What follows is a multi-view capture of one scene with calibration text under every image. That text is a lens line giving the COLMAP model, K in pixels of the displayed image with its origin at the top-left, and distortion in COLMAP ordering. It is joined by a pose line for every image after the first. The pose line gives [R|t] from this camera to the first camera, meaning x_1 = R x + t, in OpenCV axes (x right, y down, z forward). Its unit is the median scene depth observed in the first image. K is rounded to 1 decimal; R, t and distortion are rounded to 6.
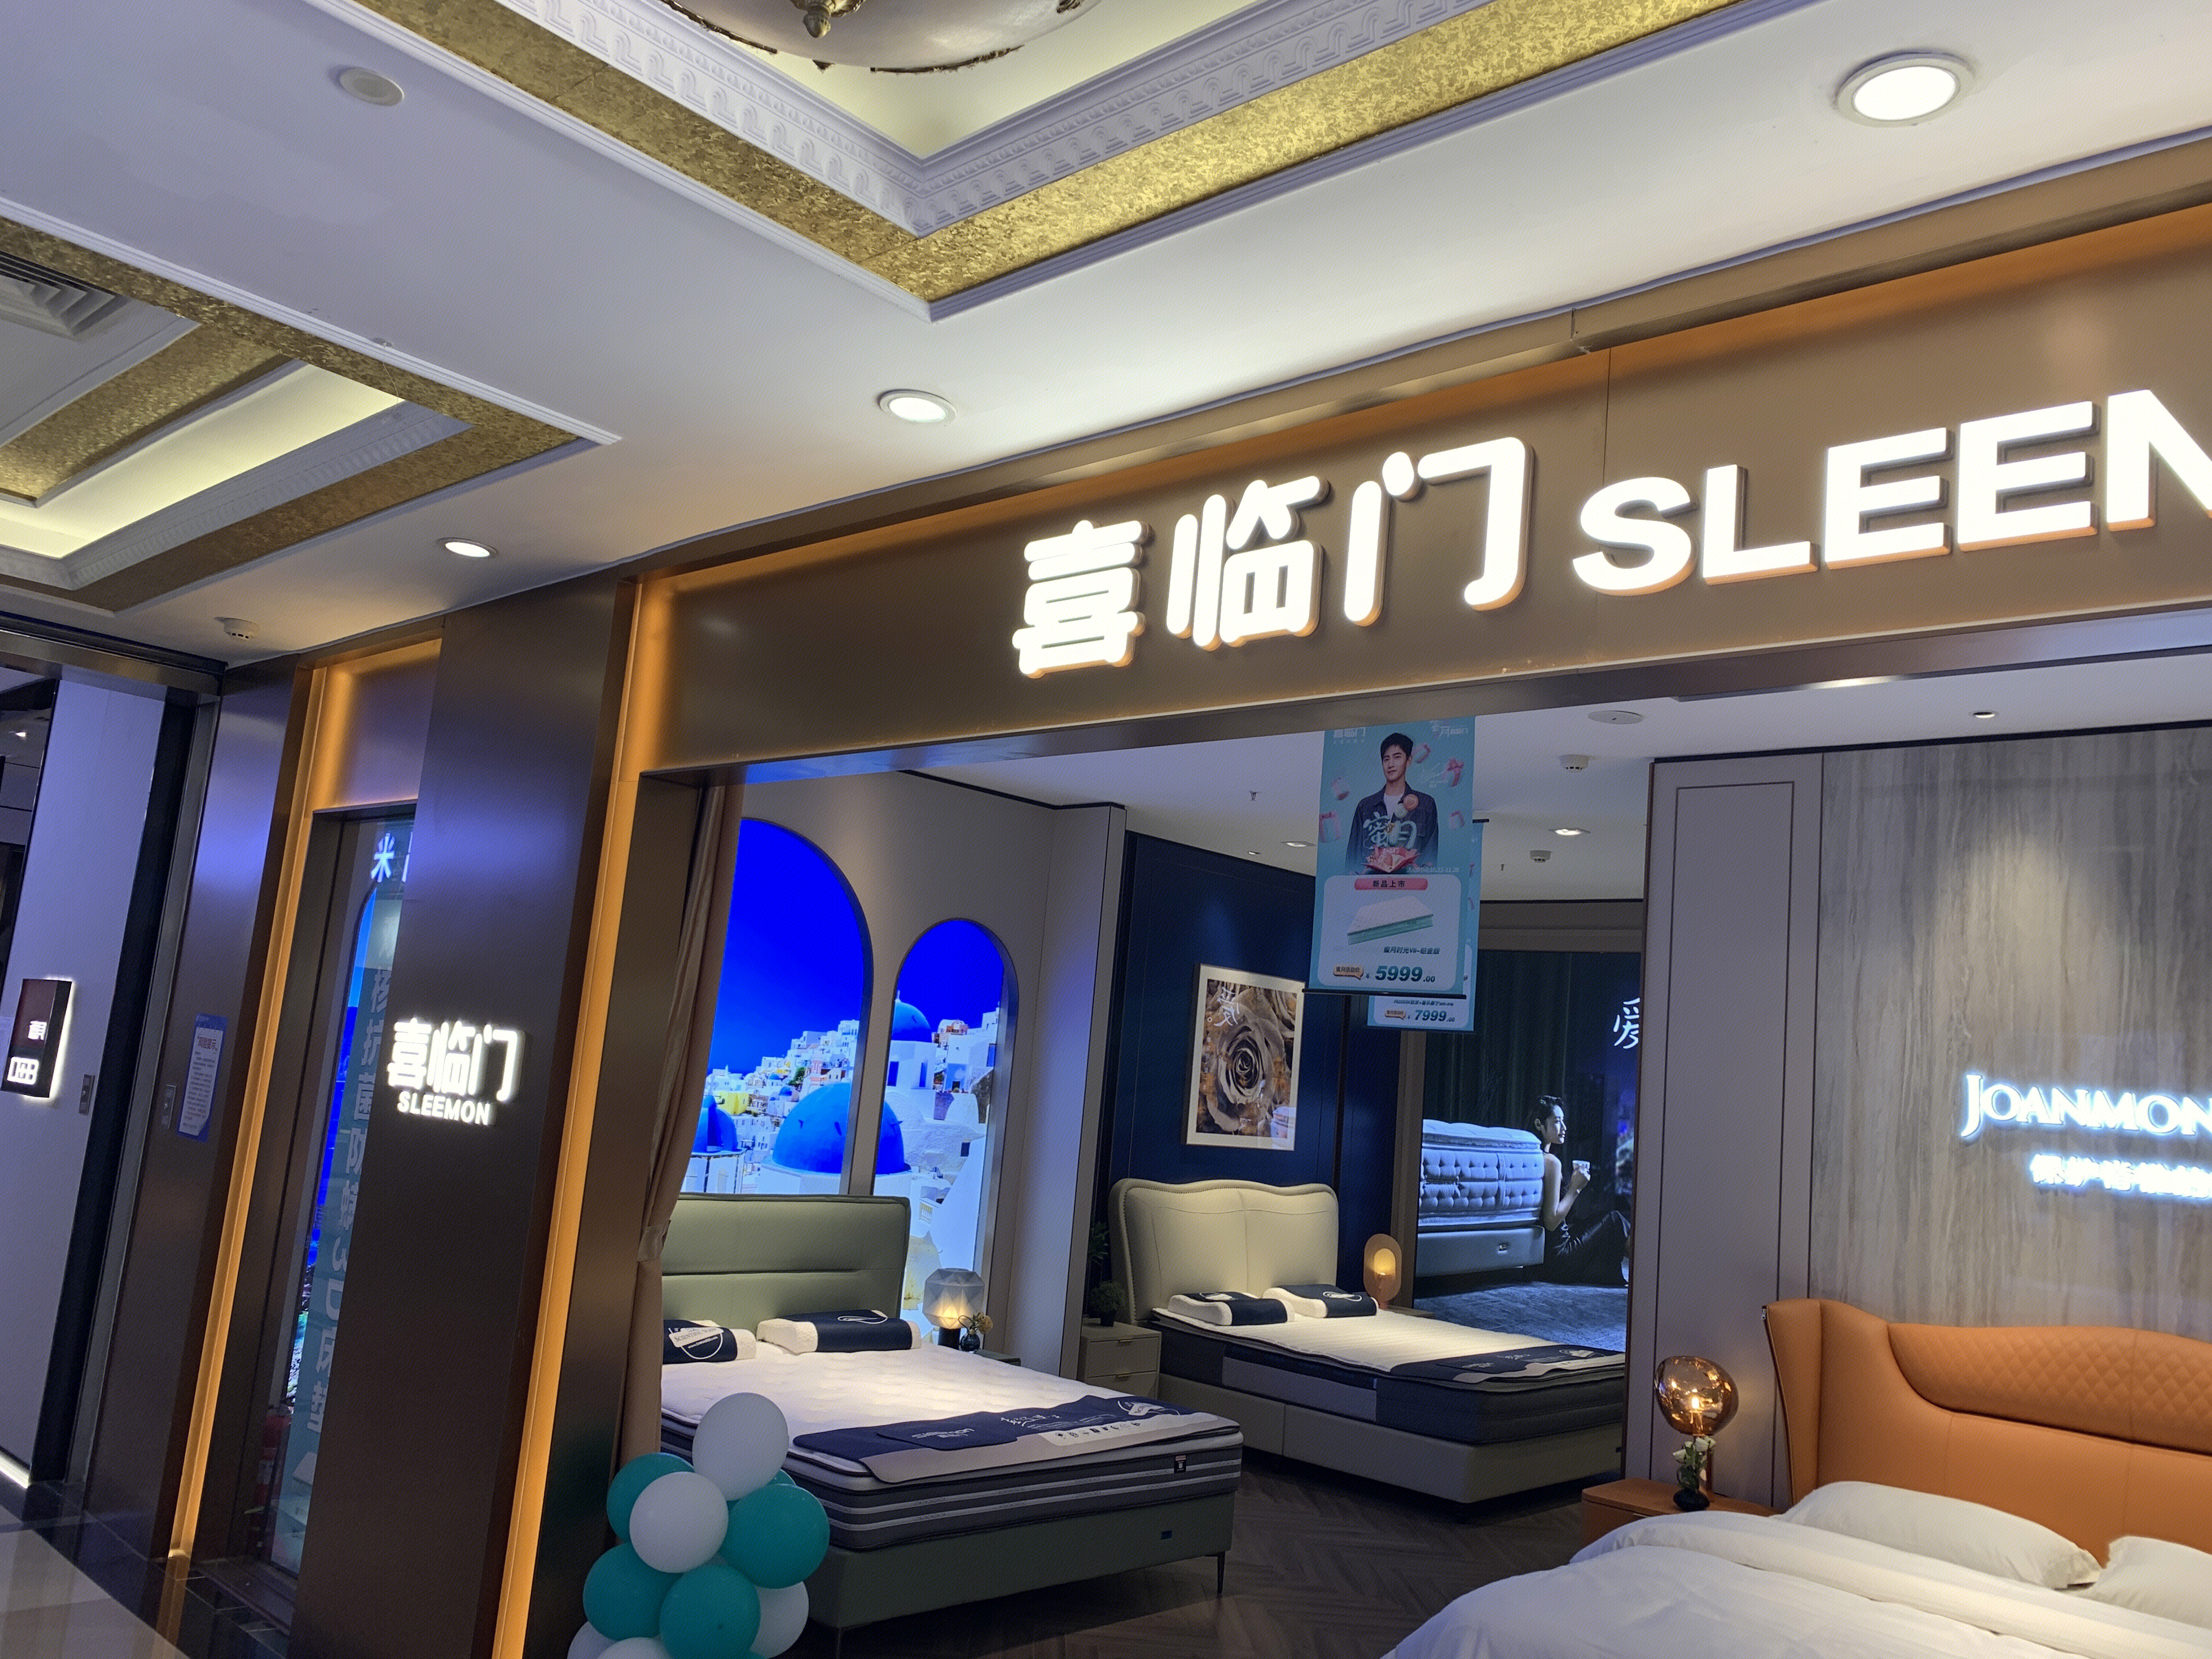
lens RADIAL K [[1696.0, 0, 1106.0], [0, 1696.0, 829.5], [0, 0, 1]] dist [0.008922, -0.002449]
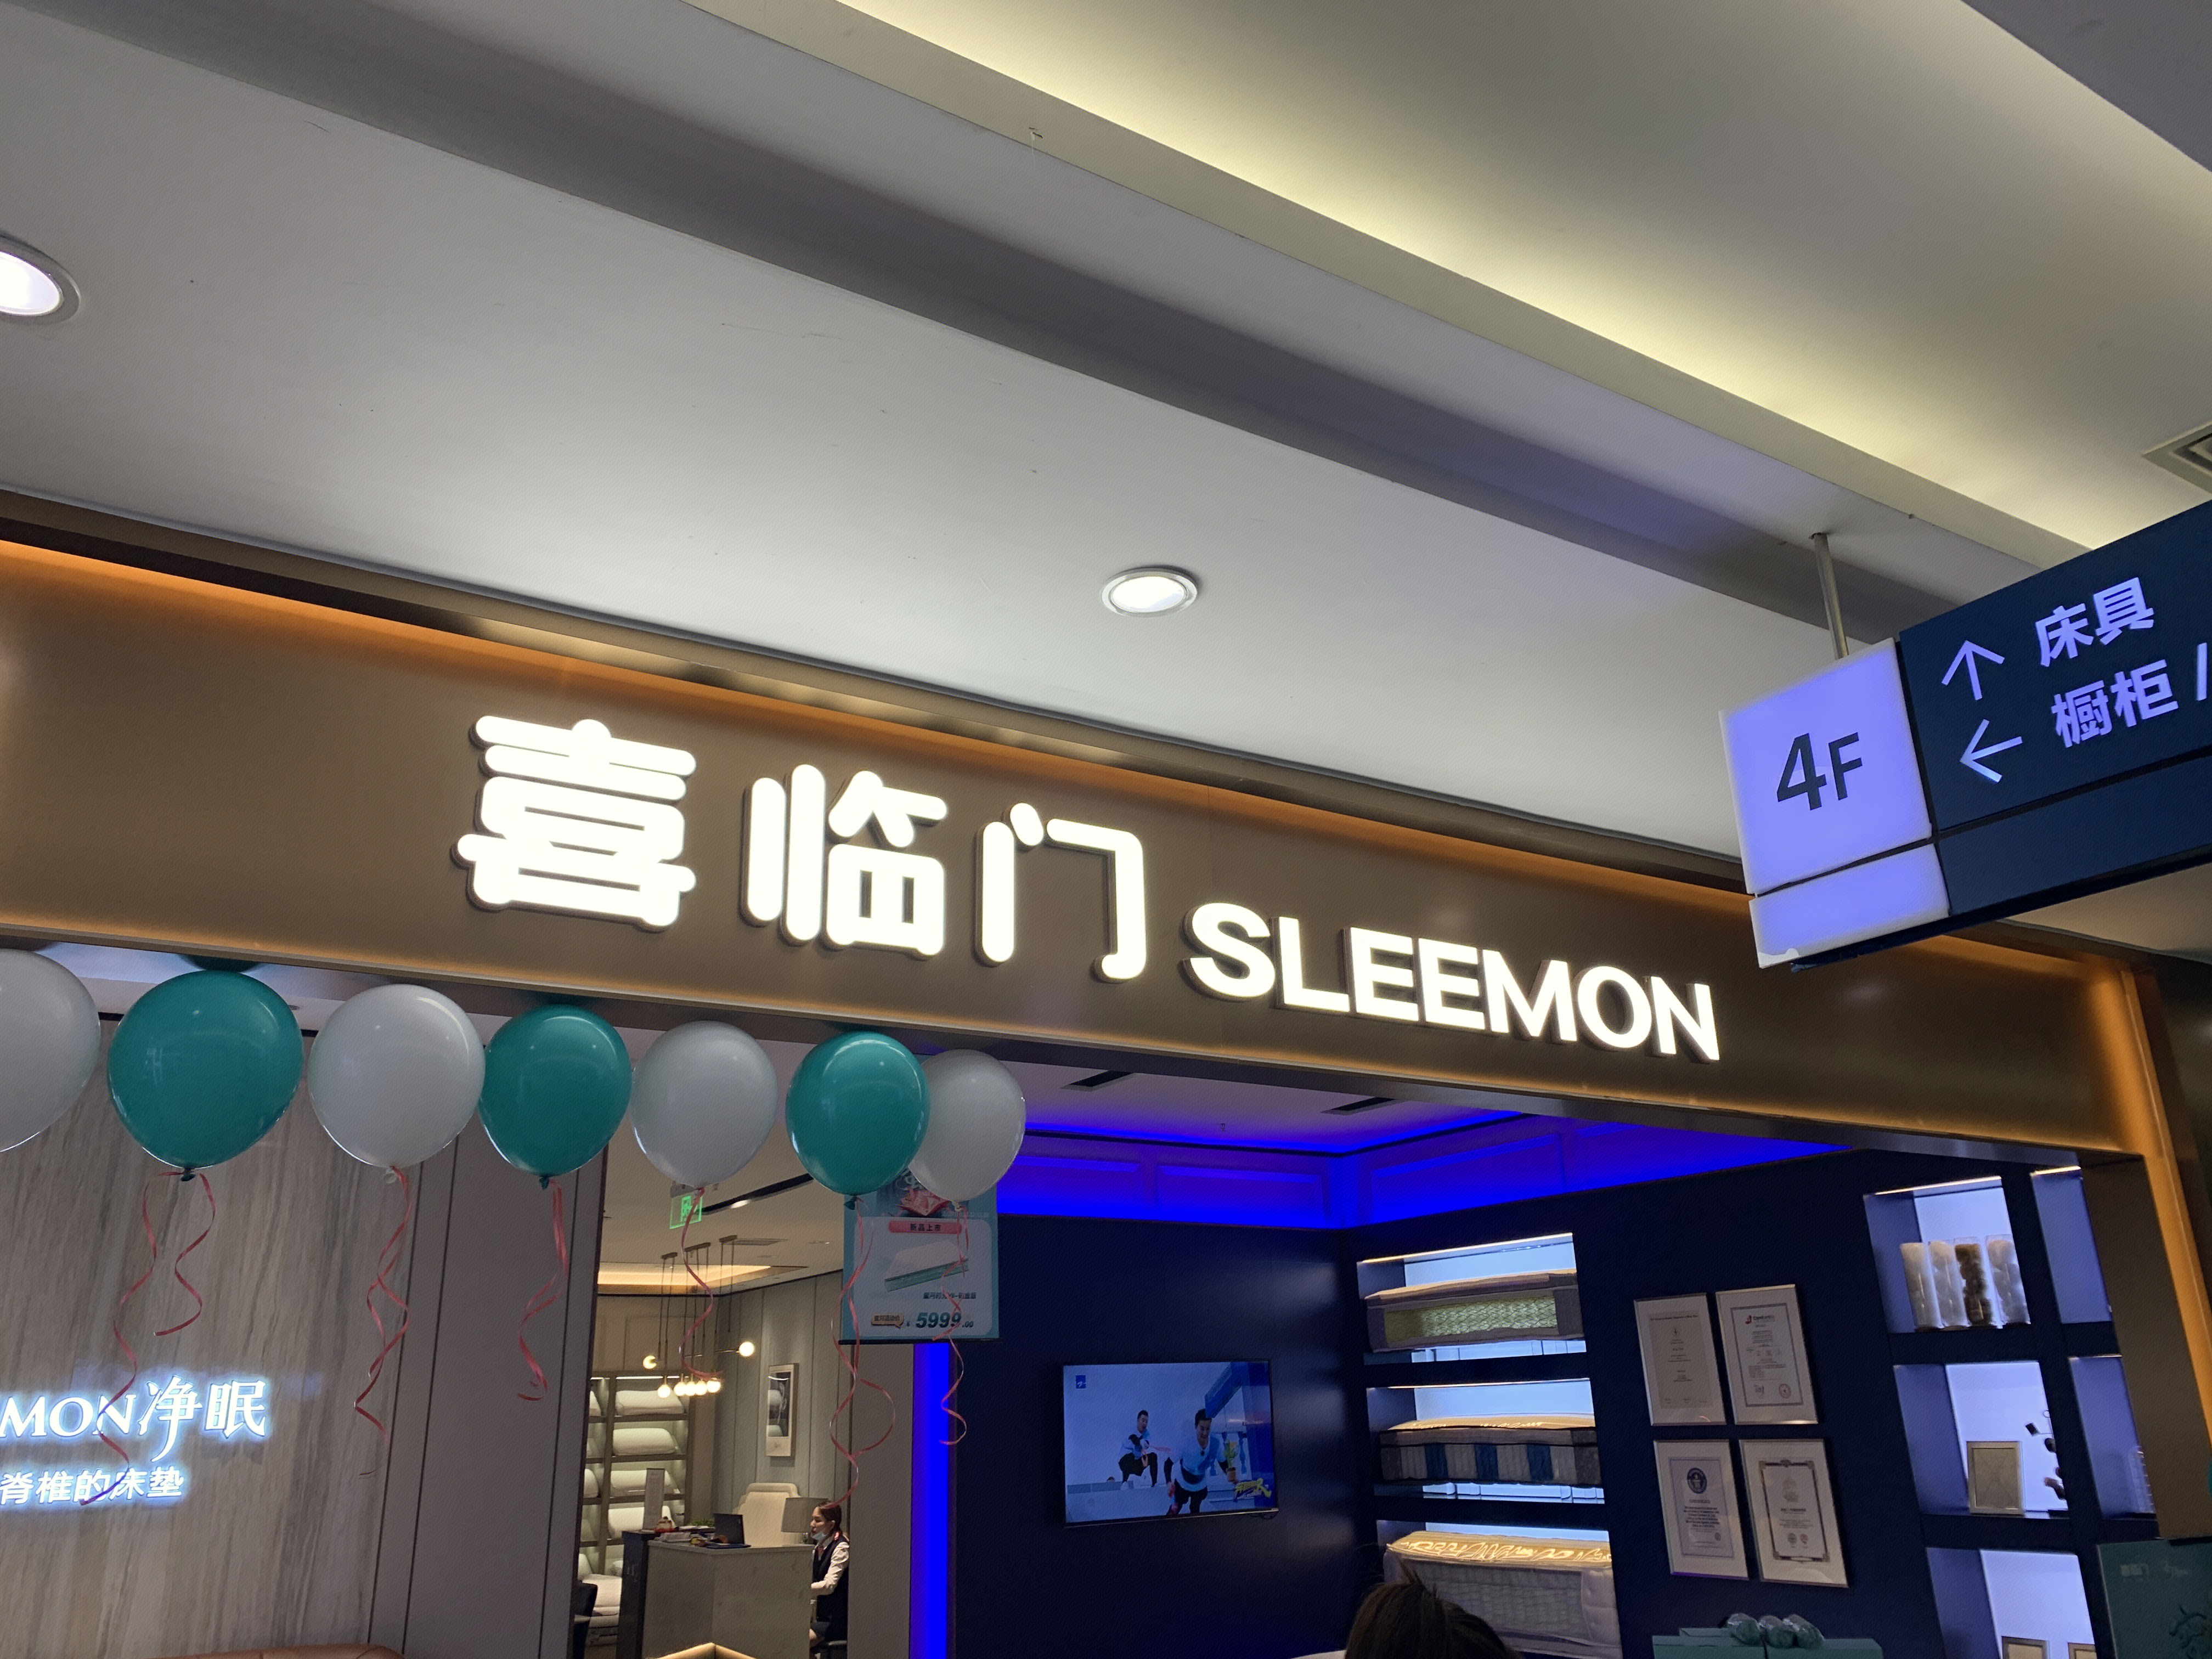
lens RADIAL K [[1696.0, 0, 1106.0], [0, 1696.0, 829.5], [0, 0, 1]] dist [0.008922, -0.002449]
pose [[0.254061, 0.210809, 0.943935, -0.771841], [-0.100301, 0.976438, -0.191071, -0.013128], [-0.961973, -0.046134, 0.269219, 0.658345]]
